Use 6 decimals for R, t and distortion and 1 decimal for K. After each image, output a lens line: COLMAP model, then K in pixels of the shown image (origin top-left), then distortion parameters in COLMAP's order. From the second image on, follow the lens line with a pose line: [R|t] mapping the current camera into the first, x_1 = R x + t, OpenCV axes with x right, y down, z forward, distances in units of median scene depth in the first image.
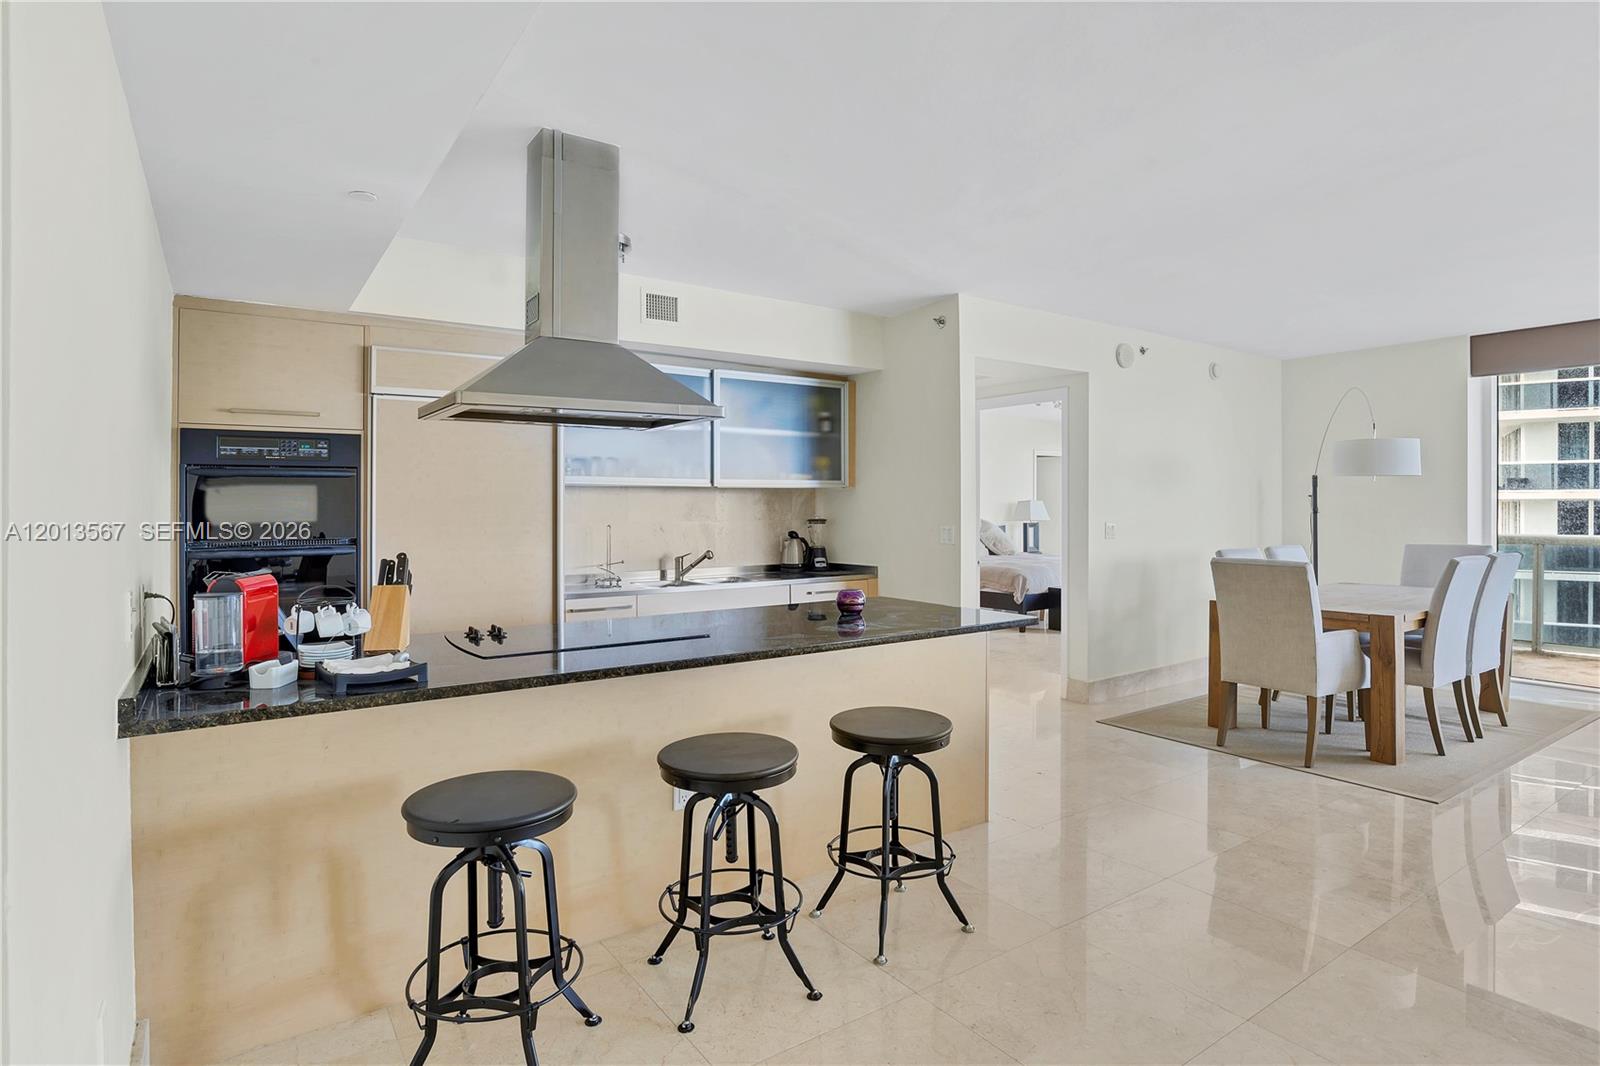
lens RADIAL K [[841.3, 0, 800.5], [0, 841.3, 509.8], [0, 0, 1]] dist [-0.046811, 0.019089]
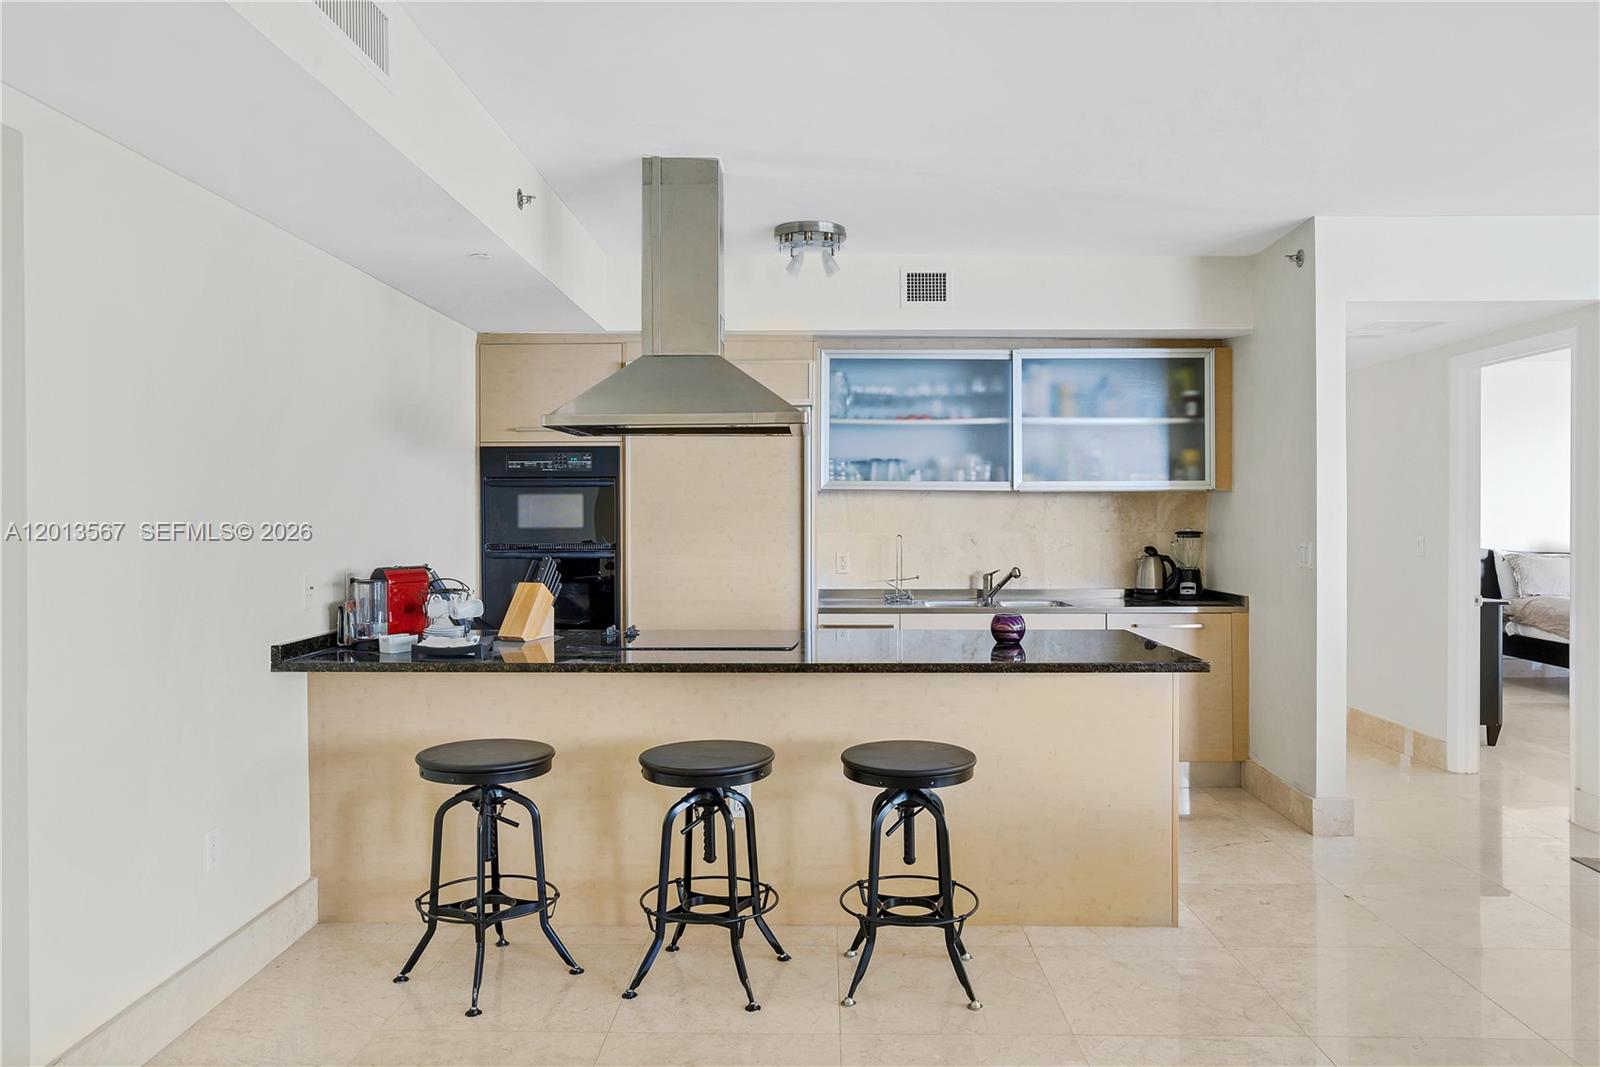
lens RADIAL K [[1117.7, 0, 805.7], [0, 1117.7, 524.7], [0, 0, 1]] dist [-0.040168, 0.003727]
pose [[0.811763, 0.008236, -0.583928, 0.338705], [-0.004546, 0.999959, 0.007785, -0.001367], [0.583969, -0.003666, 0.811768, -0.014504]]
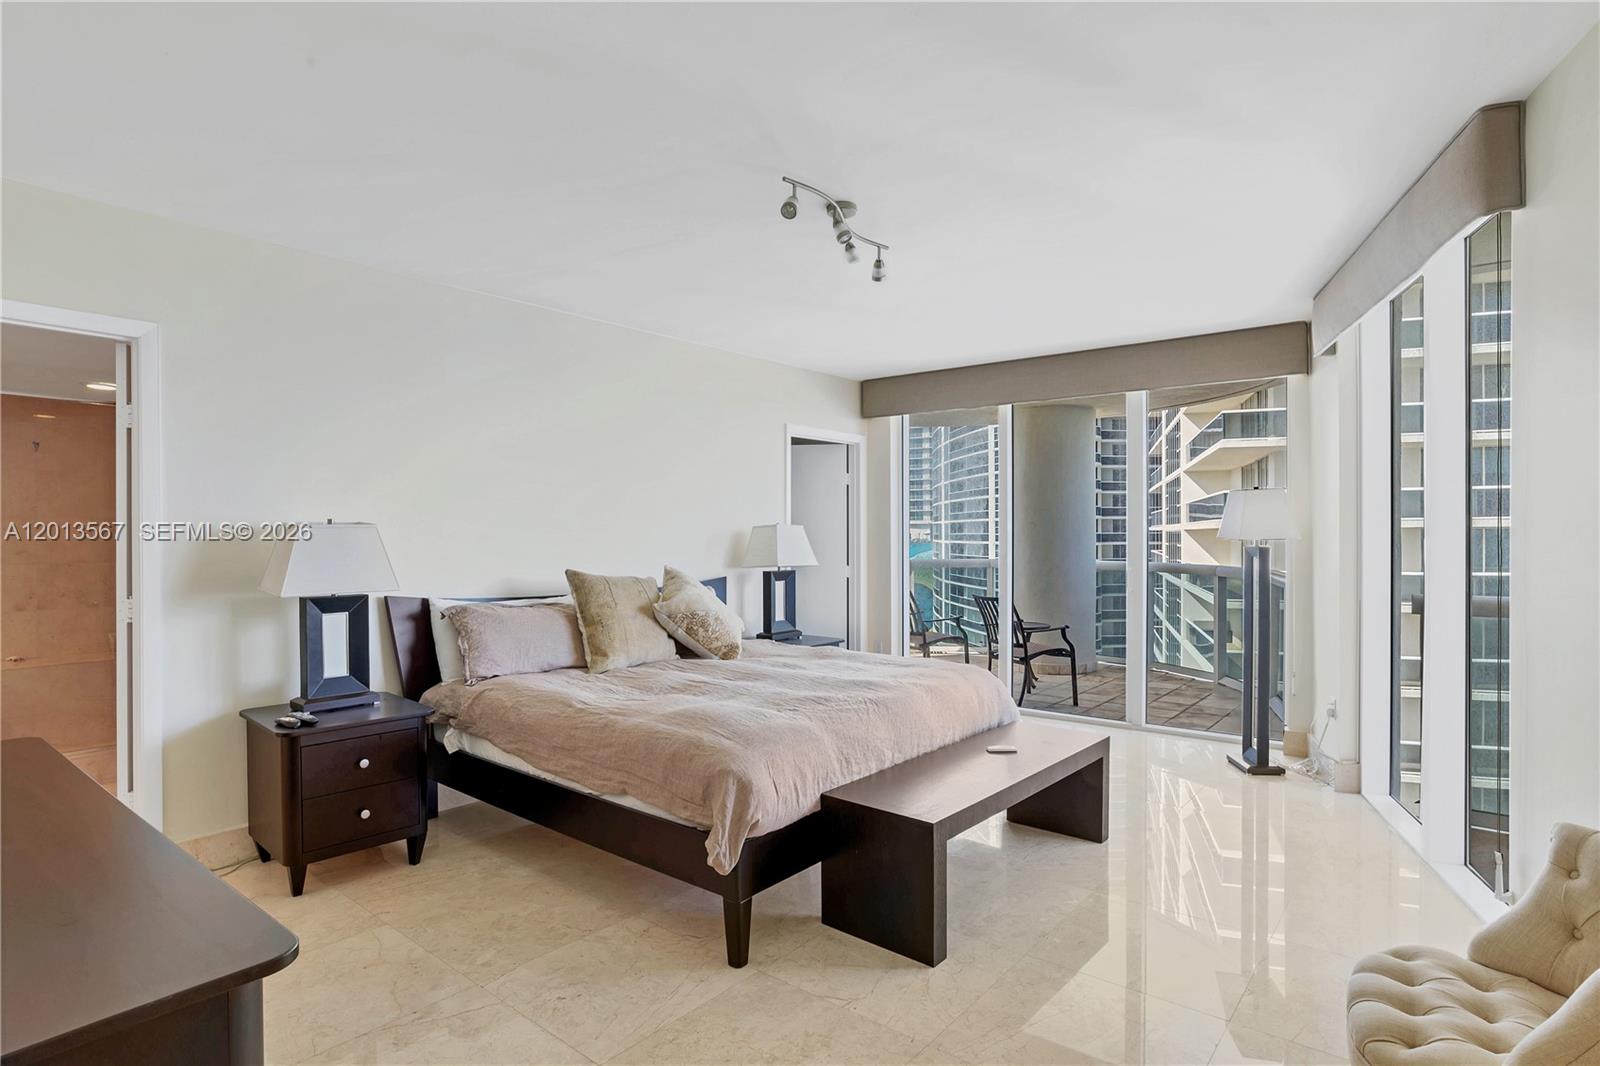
lens RADIAL K [[841.3, 0, 797.3], [0, 841.3, 531.7], [0, 0, 1]] dist [-0.046811, 0.019089]
pose [[0.962733, 0.000445, 0.270452, 0.326638], [0.001398, 0.999977, -0.006623, -0.009211], [-0.270449, 0.006754, 0.962711, 1.126611]]
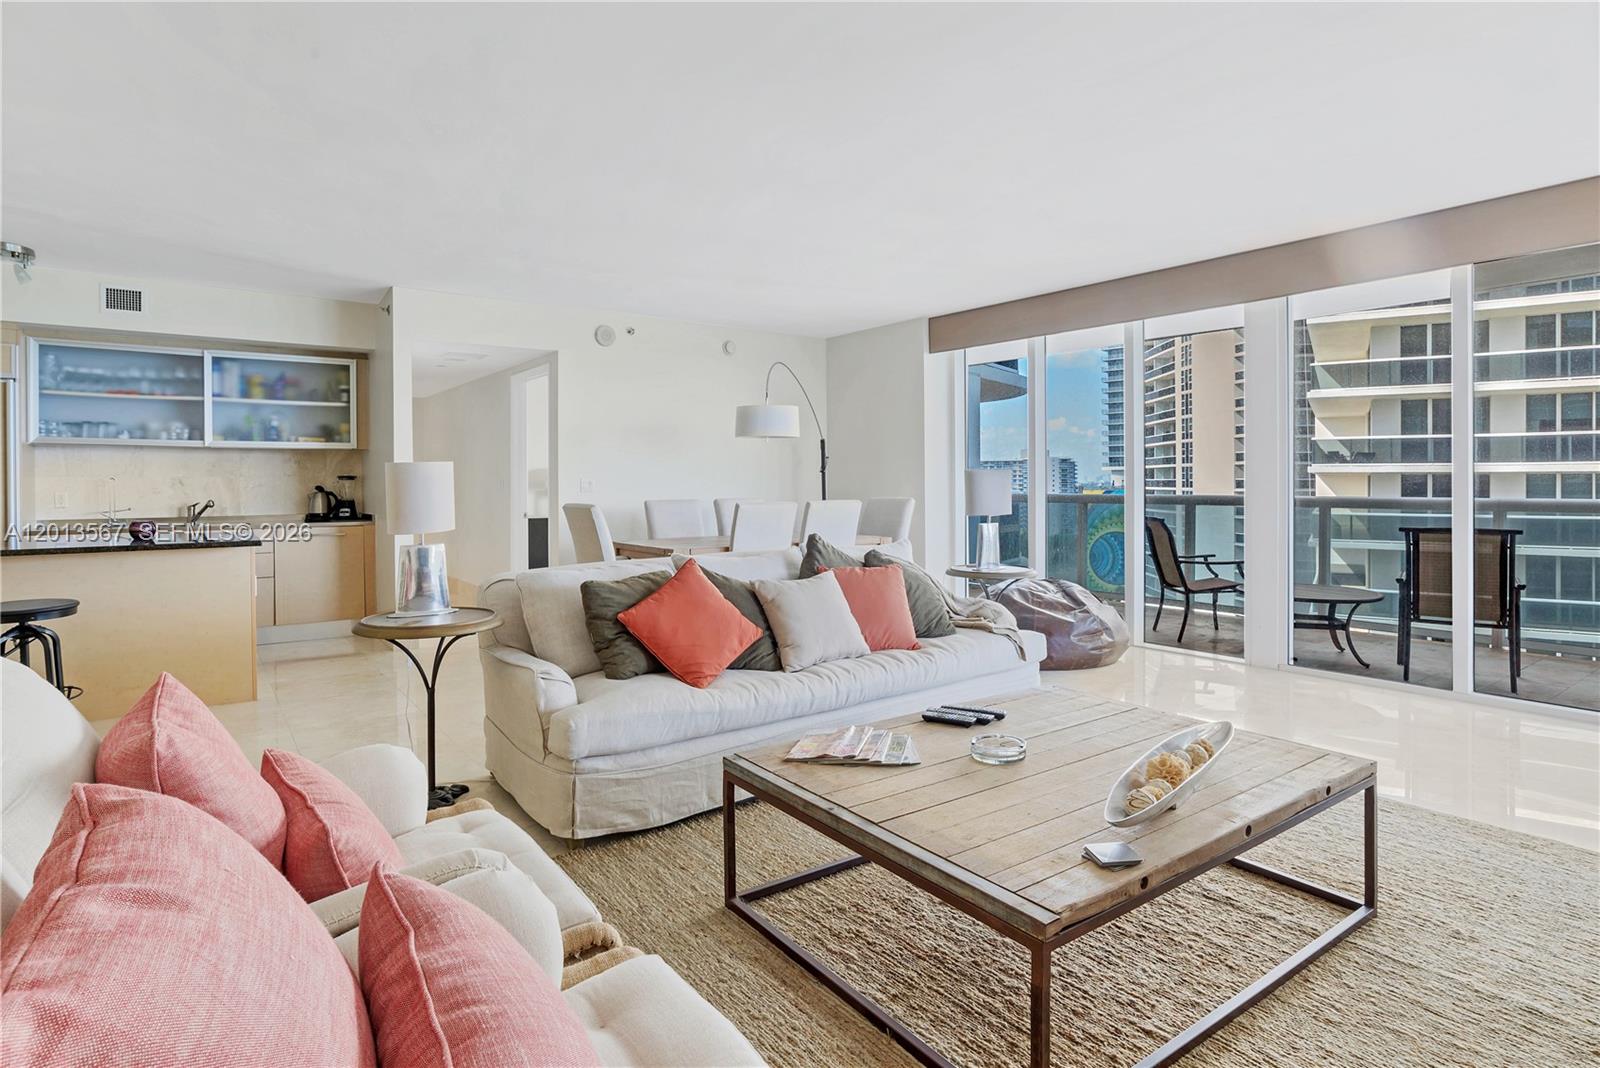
lens RADIAL K [[841.3, 0, 800.7], [0, 841.3, 488.0], [0, 0, 1]] dist [-0.046811, 0.019089]
pose [[0.999430, -0.001095, 0.033749, 0.641682], [0.000978, 0.999993, 0.003509, 0.025334], [-0.033752, -0.003474, 0.999424, -0.190536]]
